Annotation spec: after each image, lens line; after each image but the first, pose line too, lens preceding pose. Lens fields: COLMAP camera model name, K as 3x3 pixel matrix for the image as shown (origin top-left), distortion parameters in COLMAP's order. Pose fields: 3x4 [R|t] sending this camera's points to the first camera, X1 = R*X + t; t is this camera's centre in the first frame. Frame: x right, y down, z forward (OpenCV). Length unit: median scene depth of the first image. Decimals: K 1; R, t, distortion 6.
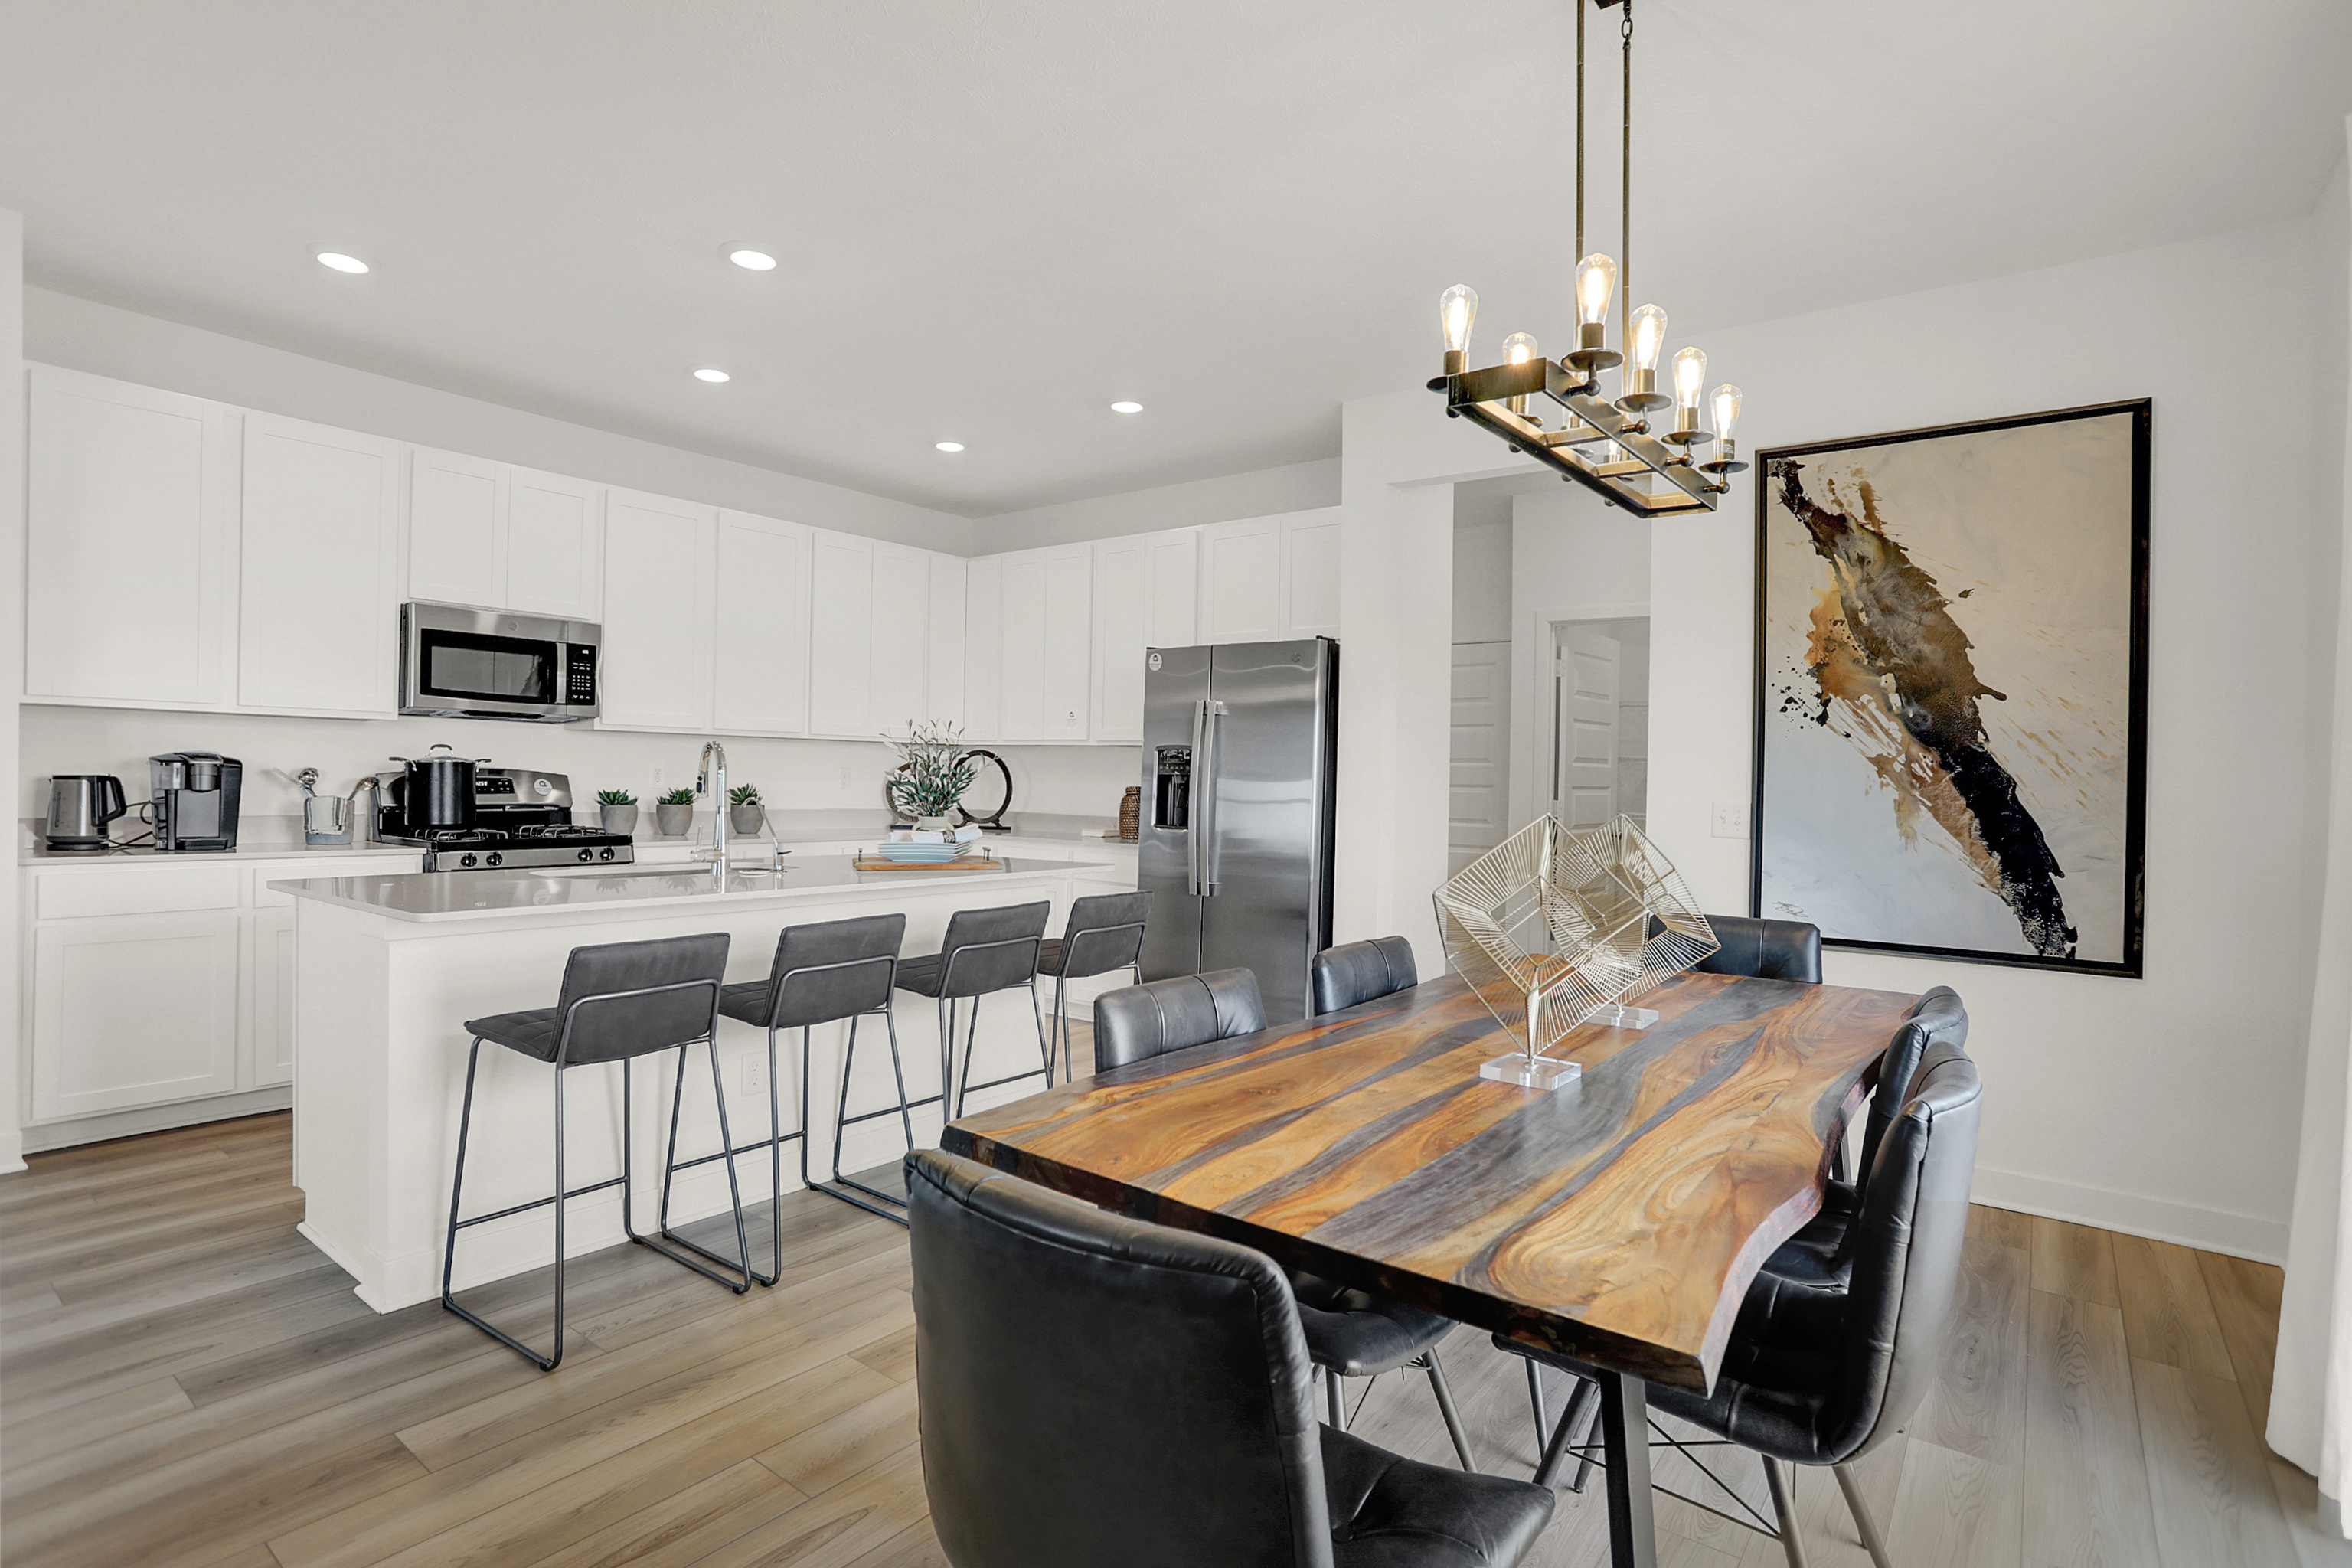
lens RADIAL K [[1188.0, 0, 1185.1], [0, 1188.0, 776.1], [0, 0, 1]] dist [-0.062541, 0.028619]
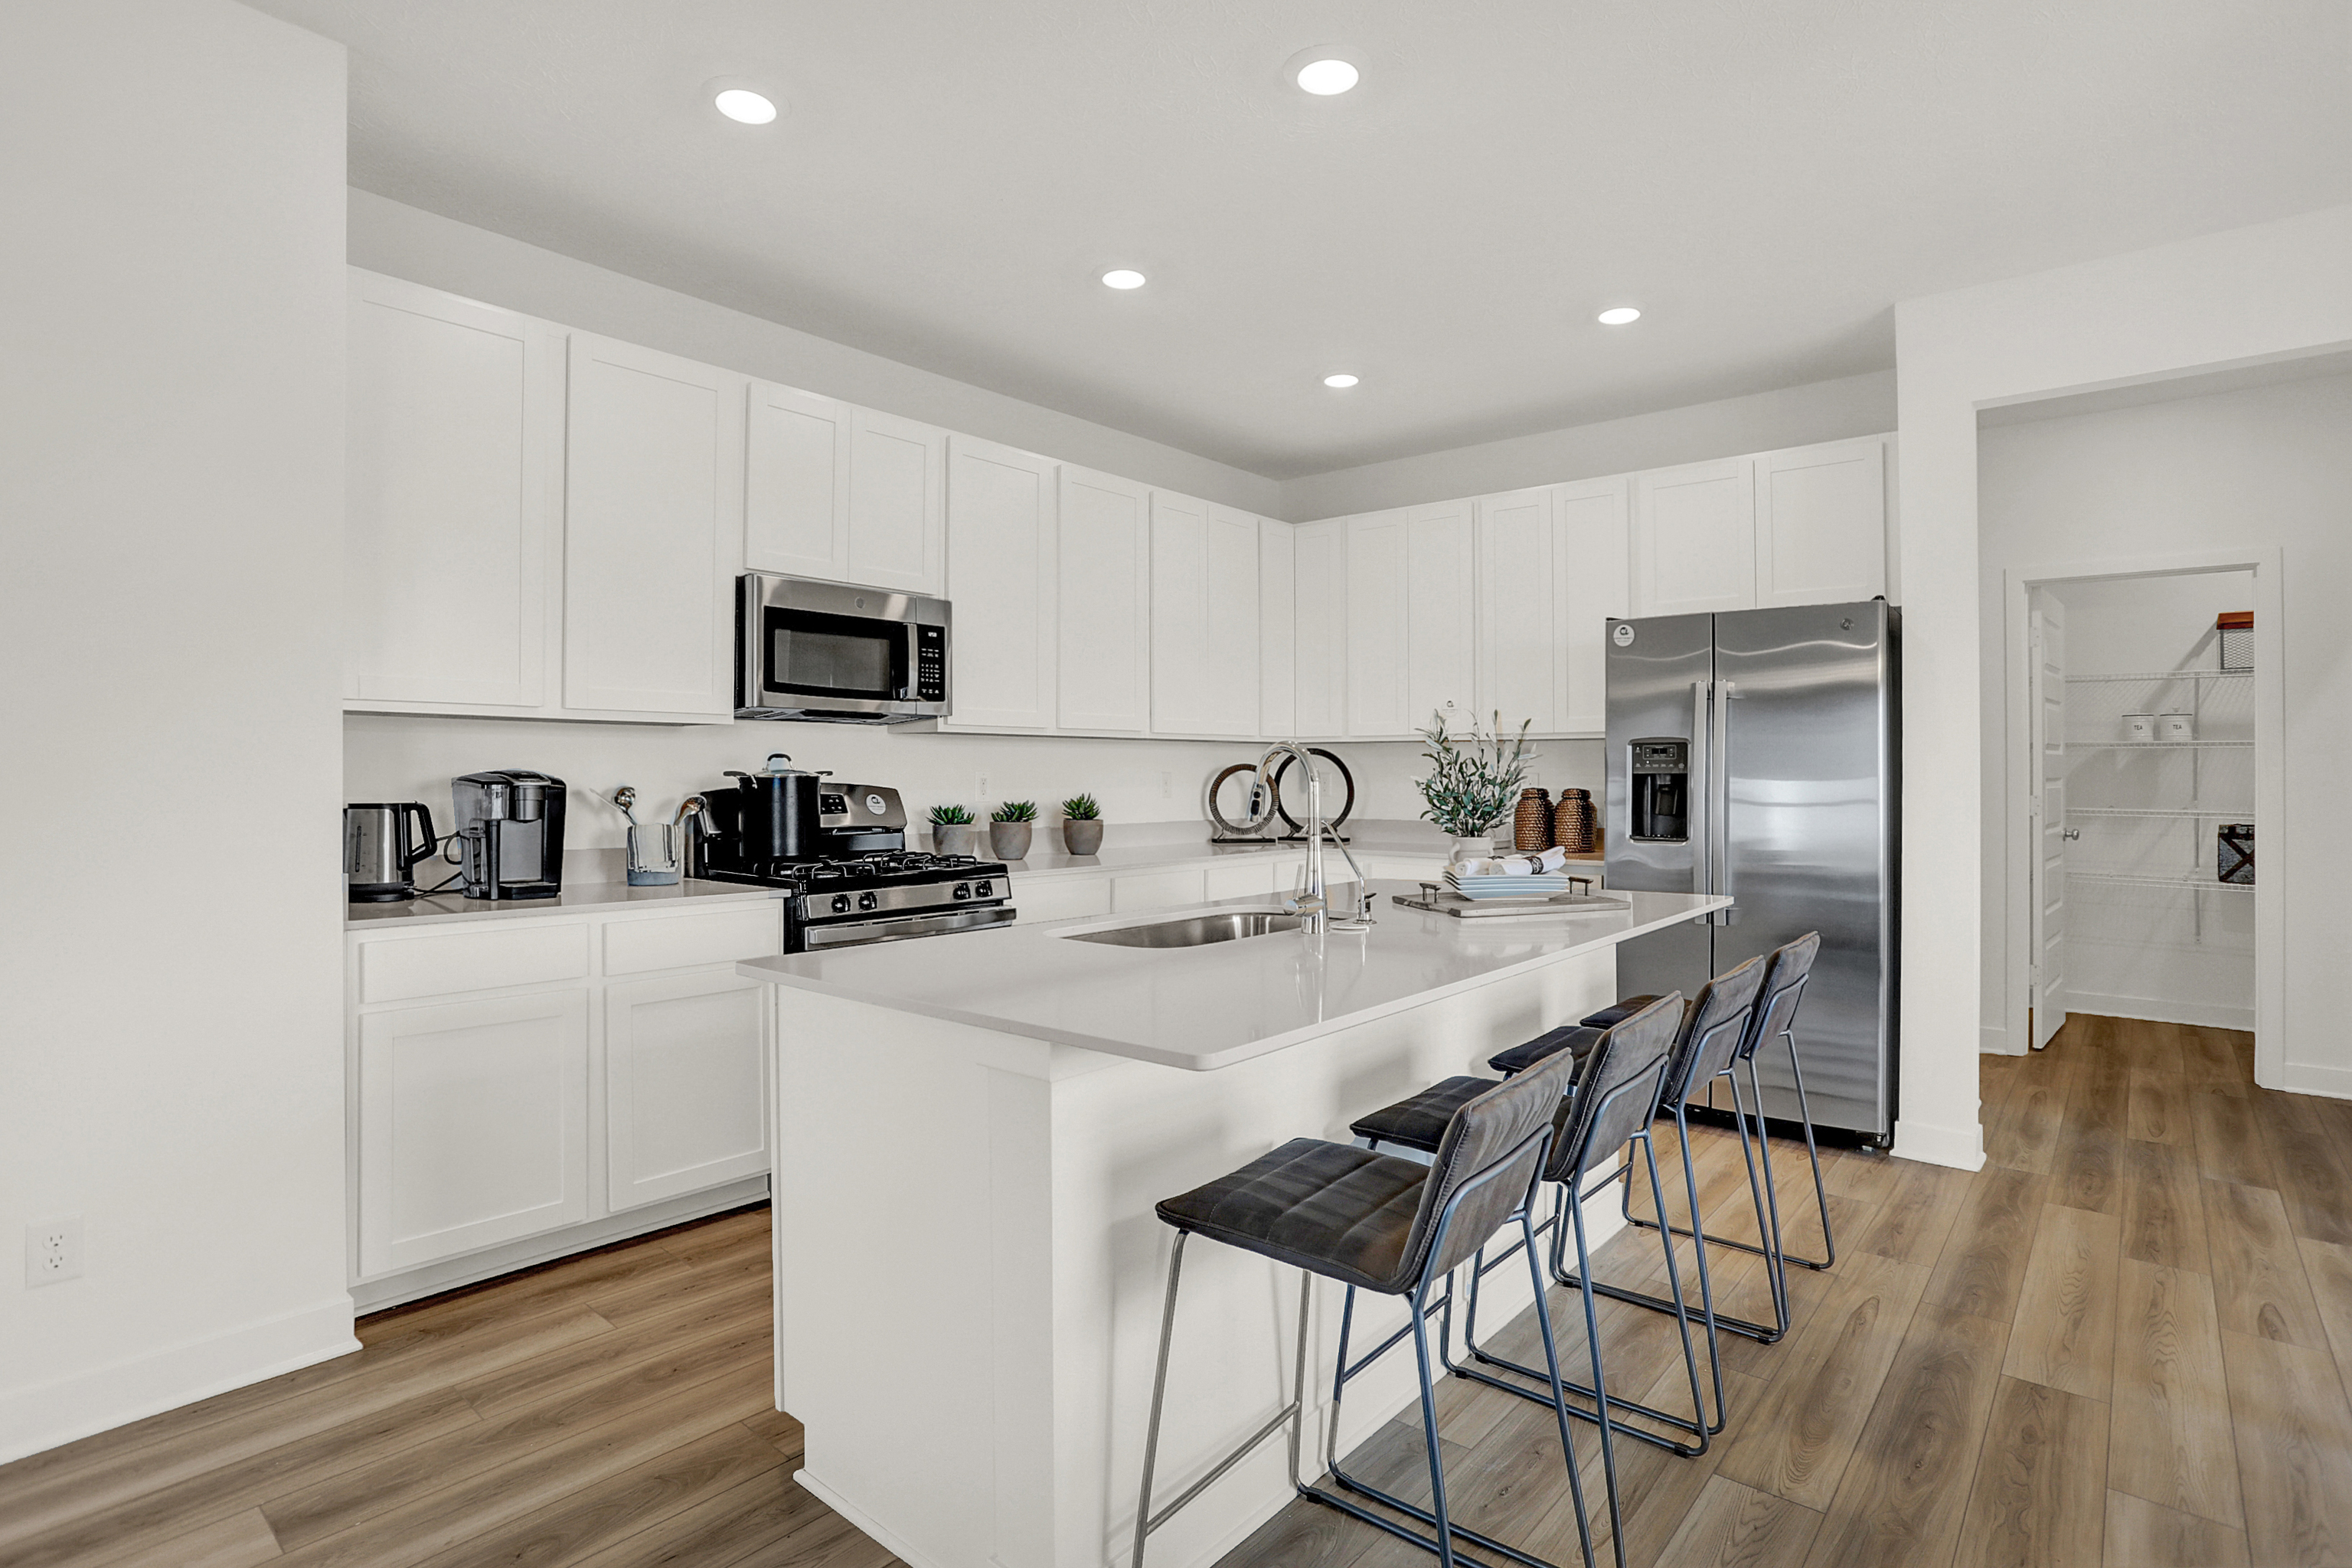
lens RADIAL K [[1188.0, 0, 1179.9], [0, 1188.0, 747.0], [0, 0, 1]] dist [-0.062541, 0.028619]
pose [[0.998642, -0.020061, -0.048076, -0.338555], [0.019131, 0.999622, -0.019723, -0.011137], [0.048454, 0.018776, 0.998649, 0.218834]]
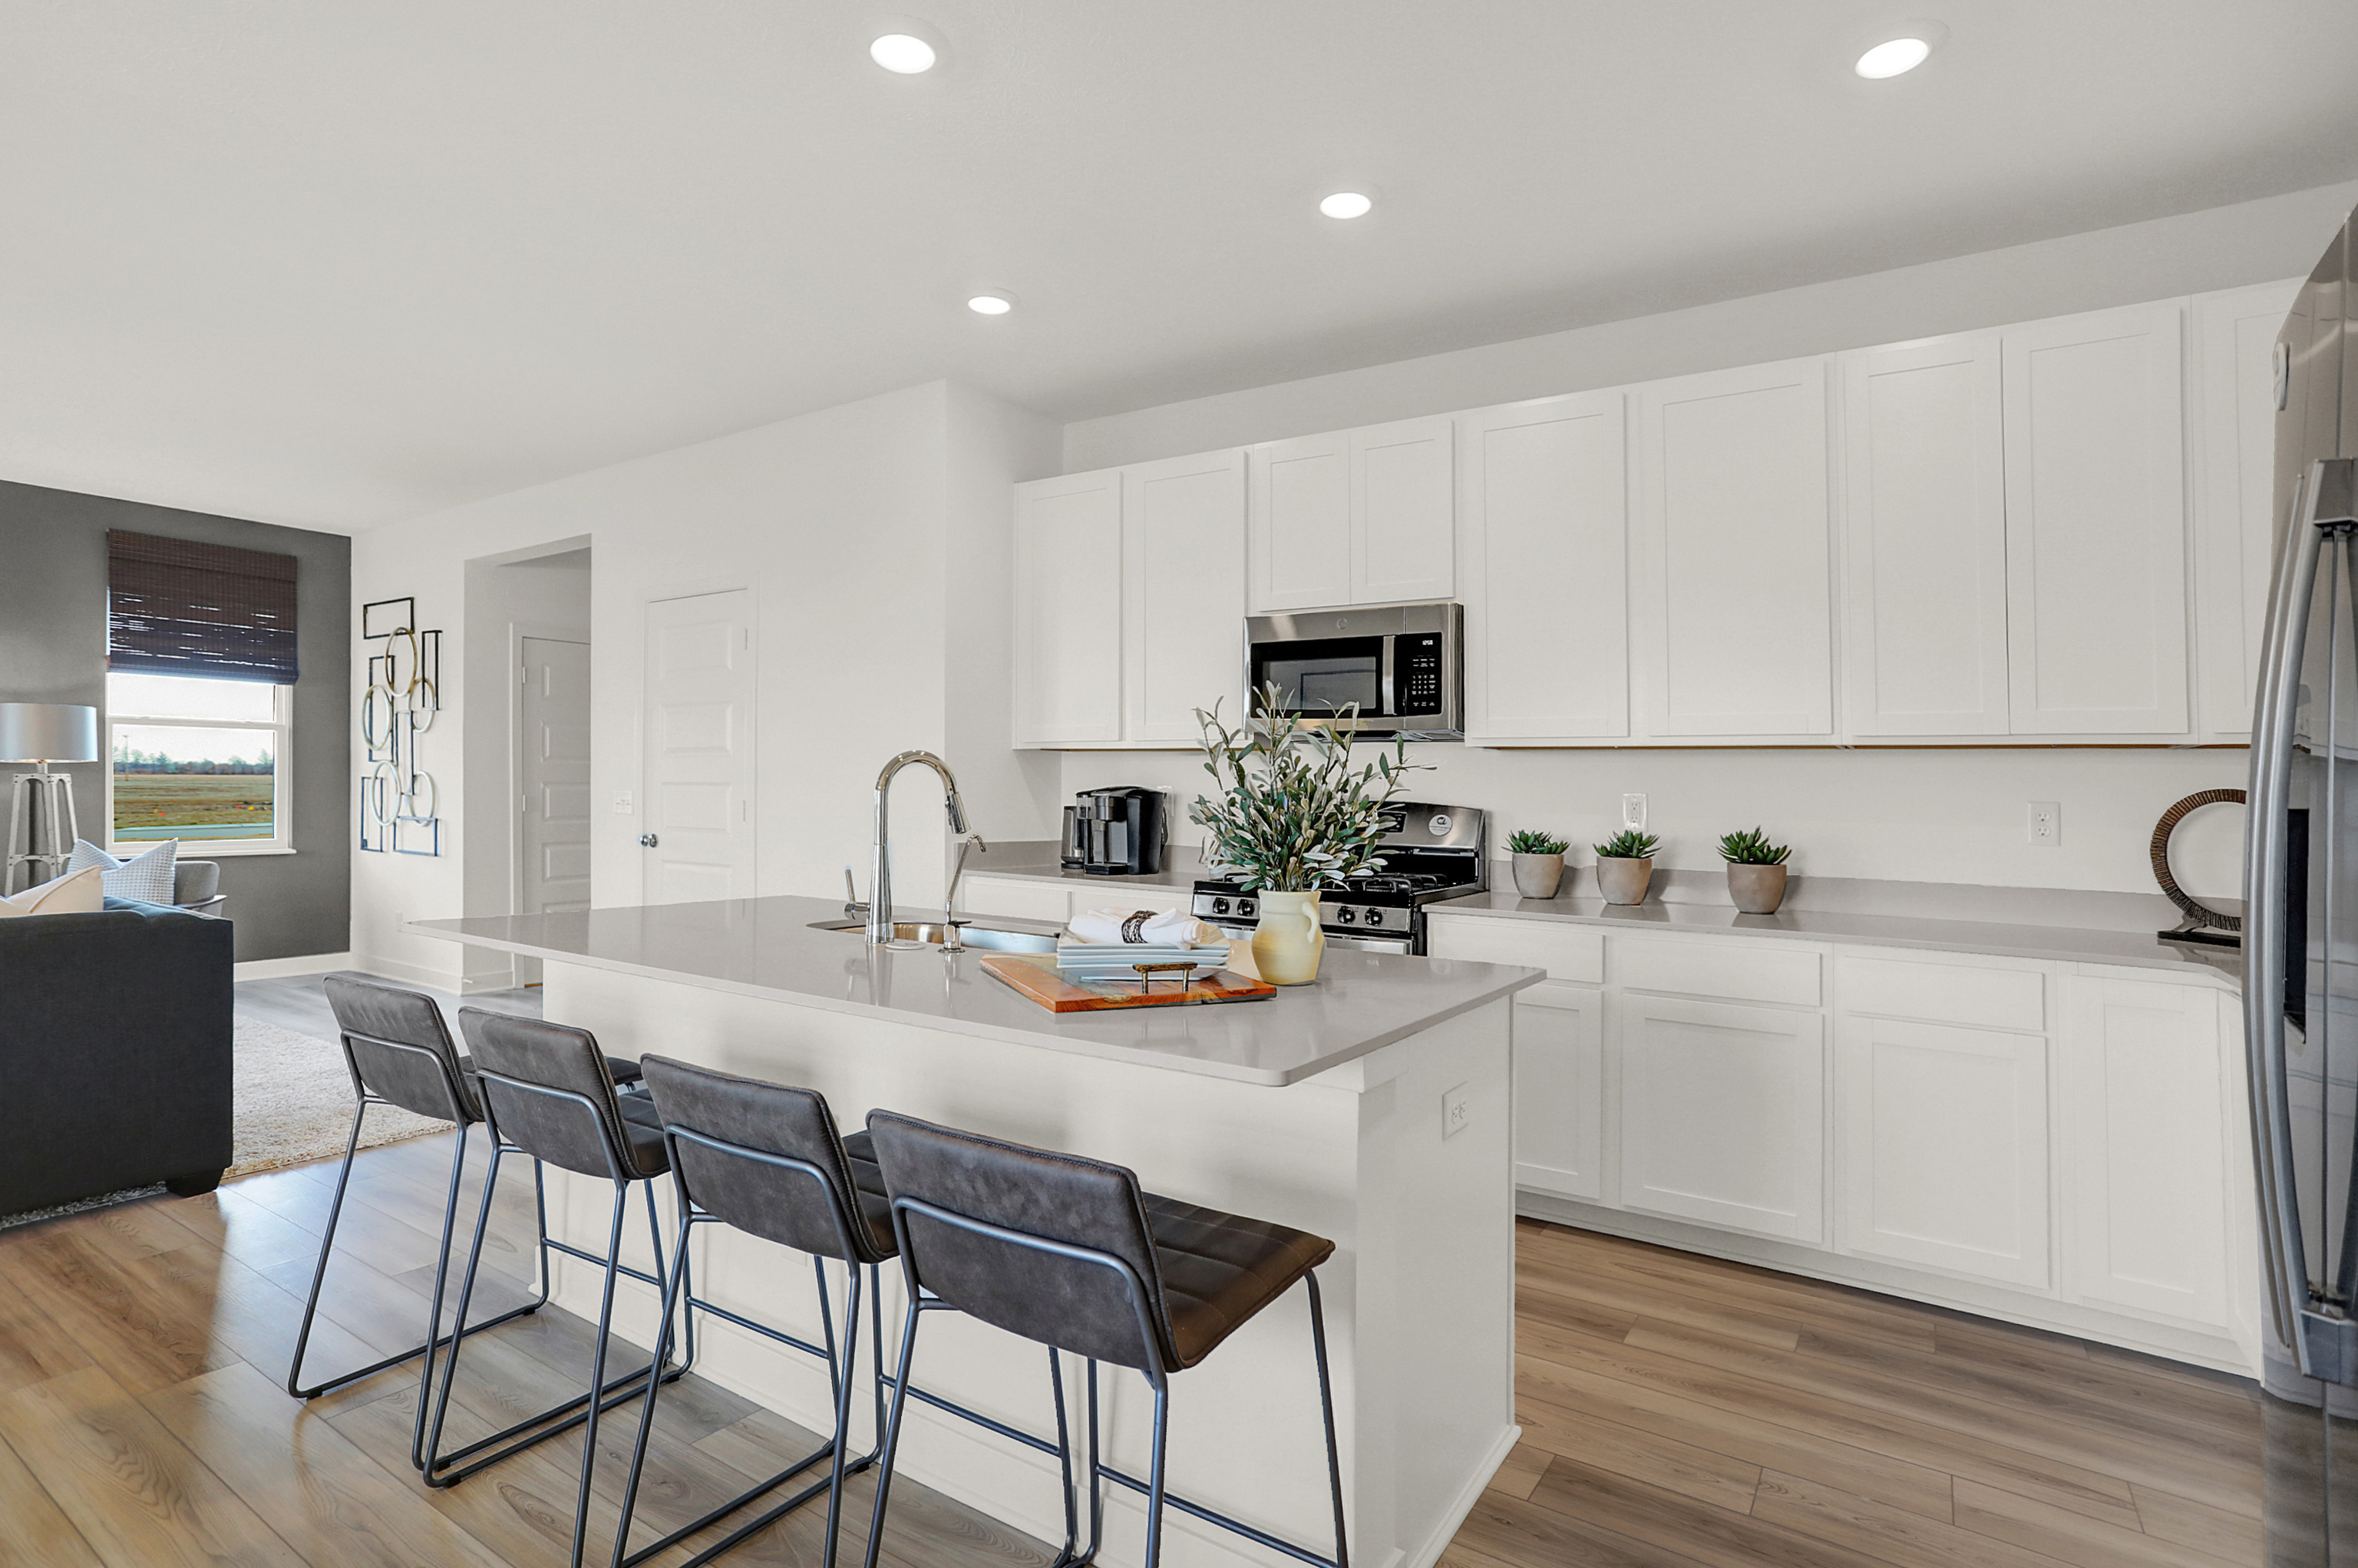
lens RADIAL K [[1190.9, 0, 1182.4], [0, 1190.9, 775.6], [0, 0, 1]] dist [-0.062541, 0.028619]
pose [[0.056081, -0.026857, -0.998065, 0.253209], [-0.012859, 0.999536, -0.027619, 0.000890], [0.998343, 0.014383, 0.055709, 0.886915]]
